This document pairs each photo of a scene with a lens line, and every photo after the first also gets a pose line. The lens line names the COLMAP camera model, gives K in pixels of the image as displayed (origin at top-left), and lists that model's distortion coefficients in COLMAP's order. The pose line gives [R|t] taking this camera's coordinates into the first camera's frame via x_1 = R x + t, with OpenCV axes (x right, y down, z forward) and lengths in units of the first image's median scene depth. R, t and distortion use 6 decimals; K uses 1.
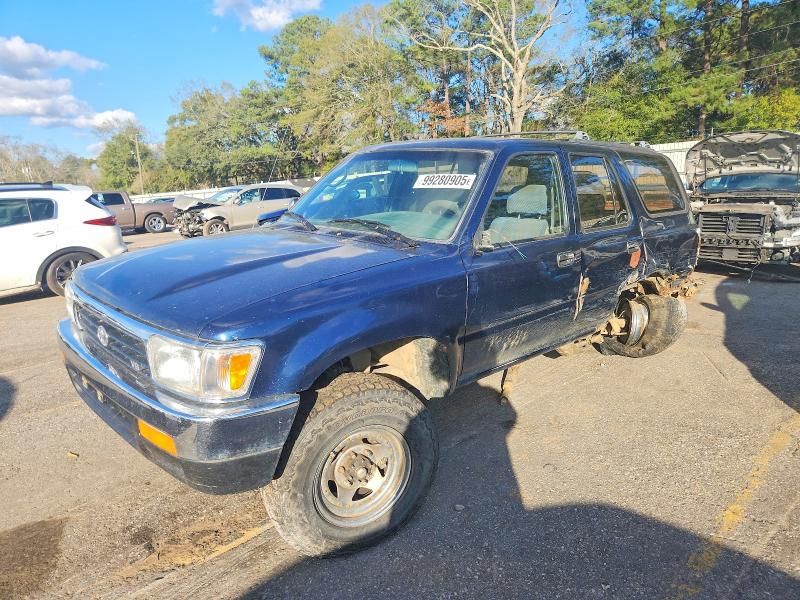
lens RADIAL K [[575.9, 0, 403.9], [0, 575.9, 299.4], [0, 0, 1]] dist [0.047702, -0.056131]
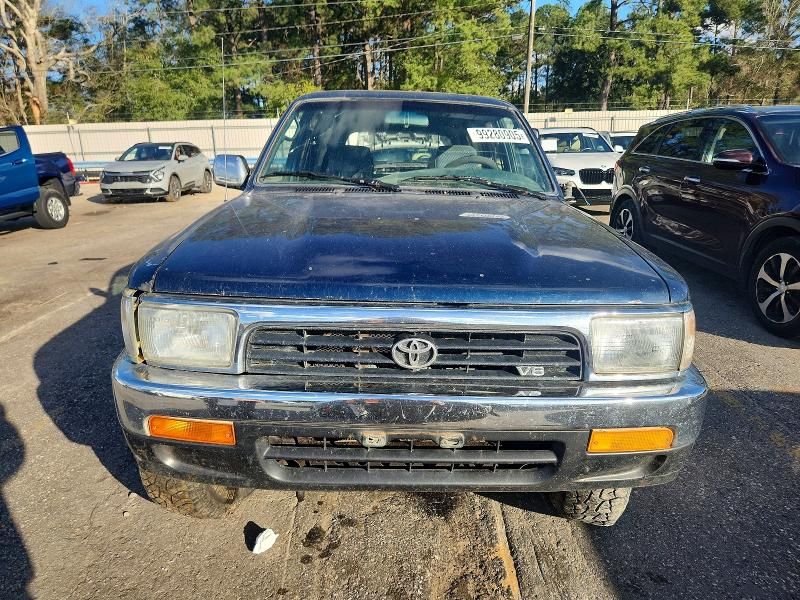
lens RADIAL K [[575.9, 0, 403.9], [0, 575.9, 299.4], [0, 0, 1]] dist [0.047702, -0.056131]
pose [[0.654899, -0.164046, 0.737697, -0.344248], [0.139297, 0.985633, 0.095519, -0.019428], [-0.742768, 0.040204, 0.668341, 0.203650]]
